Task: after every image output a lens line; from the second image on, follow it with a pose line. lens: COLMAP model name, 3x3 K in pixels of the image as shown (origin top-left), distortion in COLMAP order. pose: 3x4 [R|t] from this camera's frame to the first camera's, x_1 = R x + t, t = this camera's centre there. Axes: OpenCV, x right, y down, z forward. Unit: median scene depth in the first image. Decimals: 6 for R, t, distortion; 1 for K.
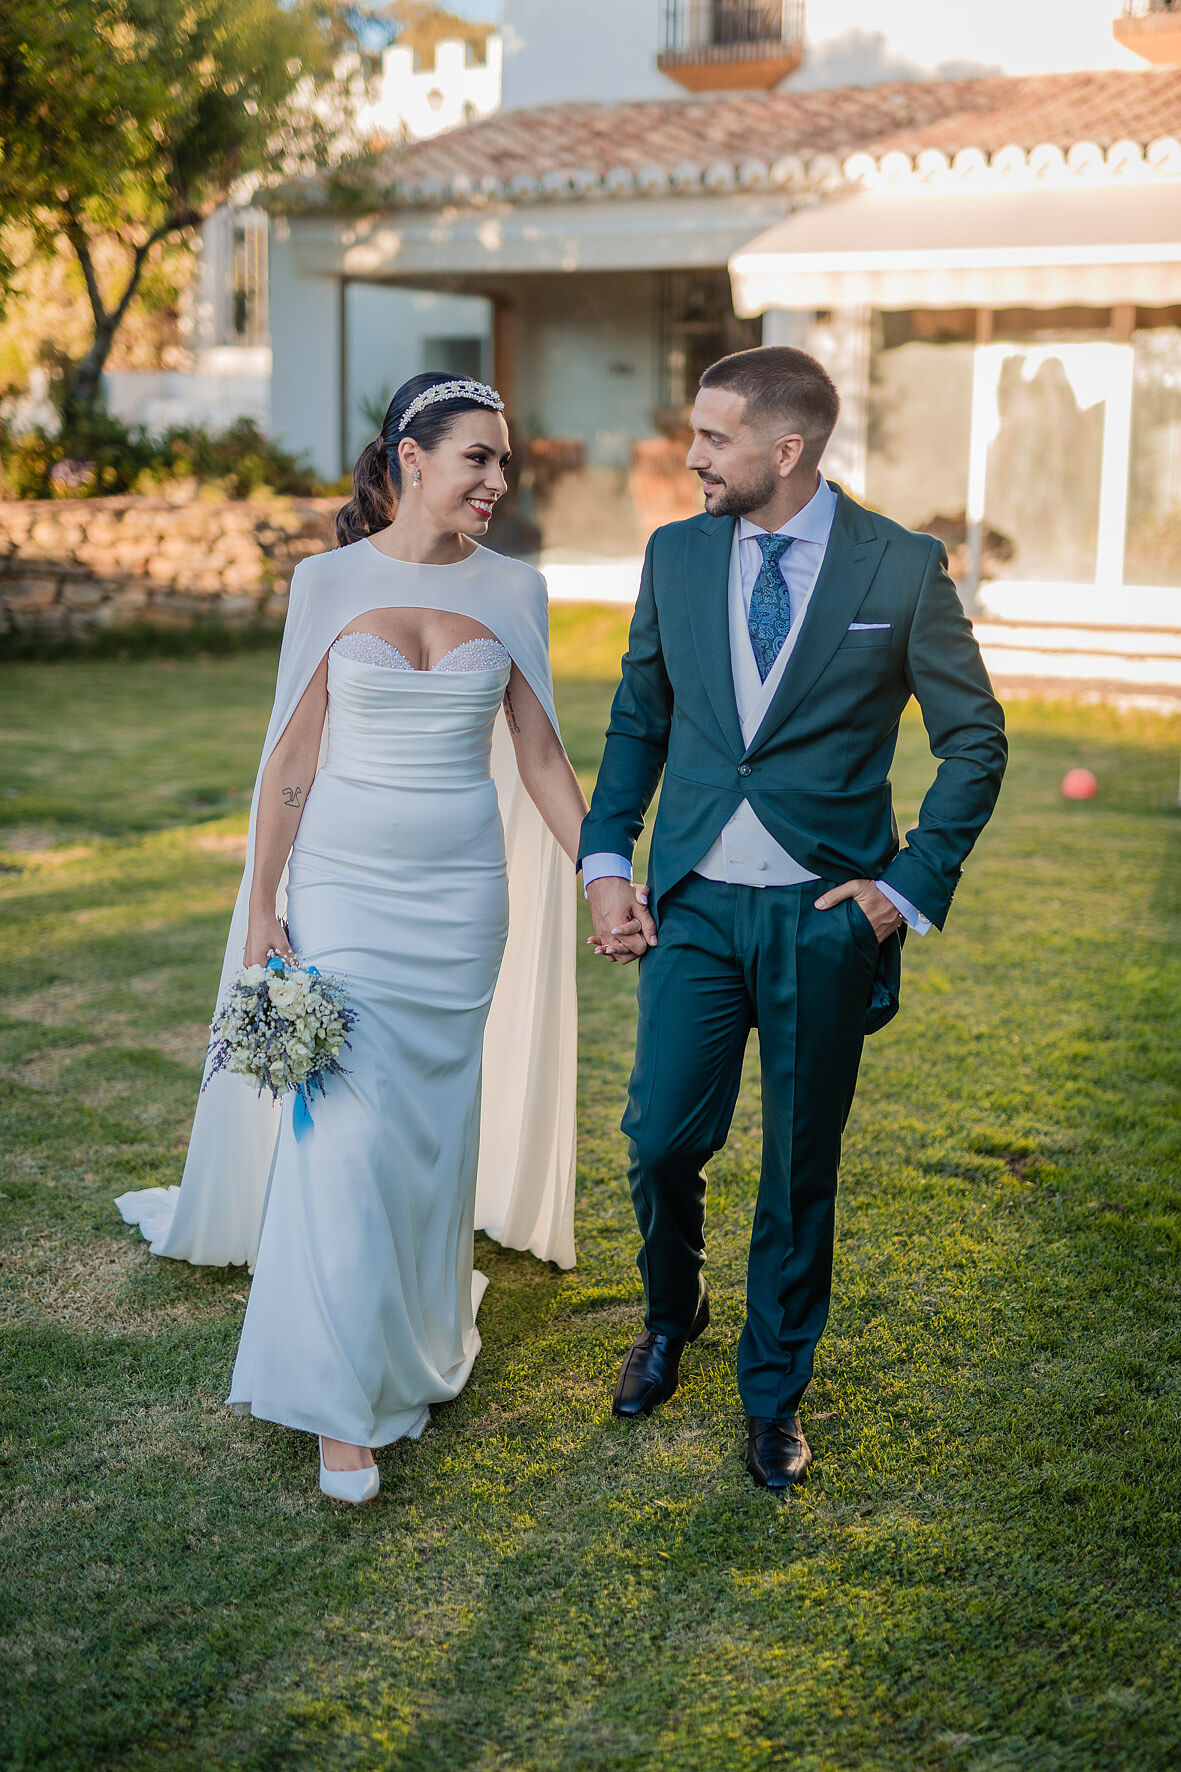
lens RADIAL K [[1730.5, 0, 527.2], [0, 1730.5, 887.4], [0, 0, 1]] dist [0.006045, 0.017942]
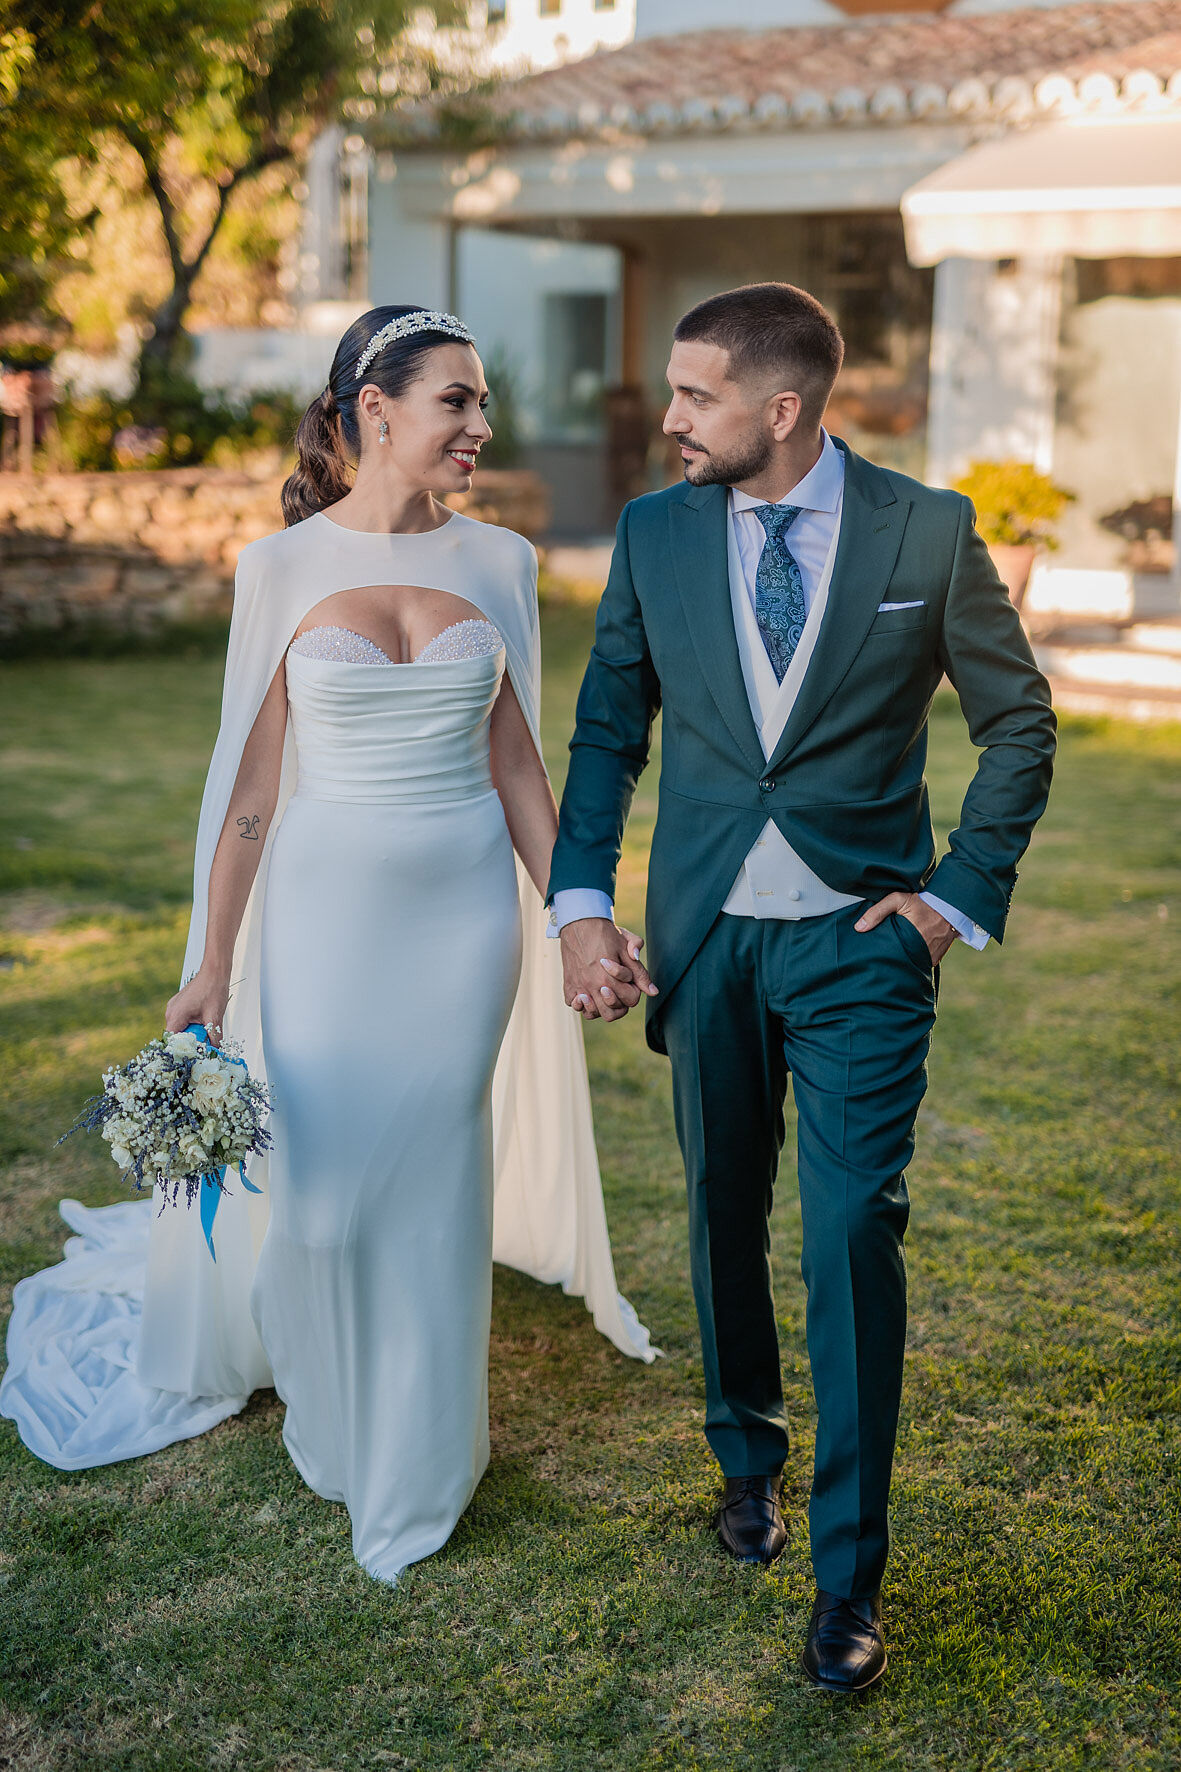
lens RADIAL K [[1732.3, 0, 590.5], [0, 1732.3, 886.0], [0, 0, 1]] dist [-0.022893, 0.060365]
pose [[0.999452, 0.016382, -0.028775, -0.006051], [-0.015831, 0.999689, 0.019278, -0.034162], [0.029081, -0.018811, 0.999400, 0.124925]]
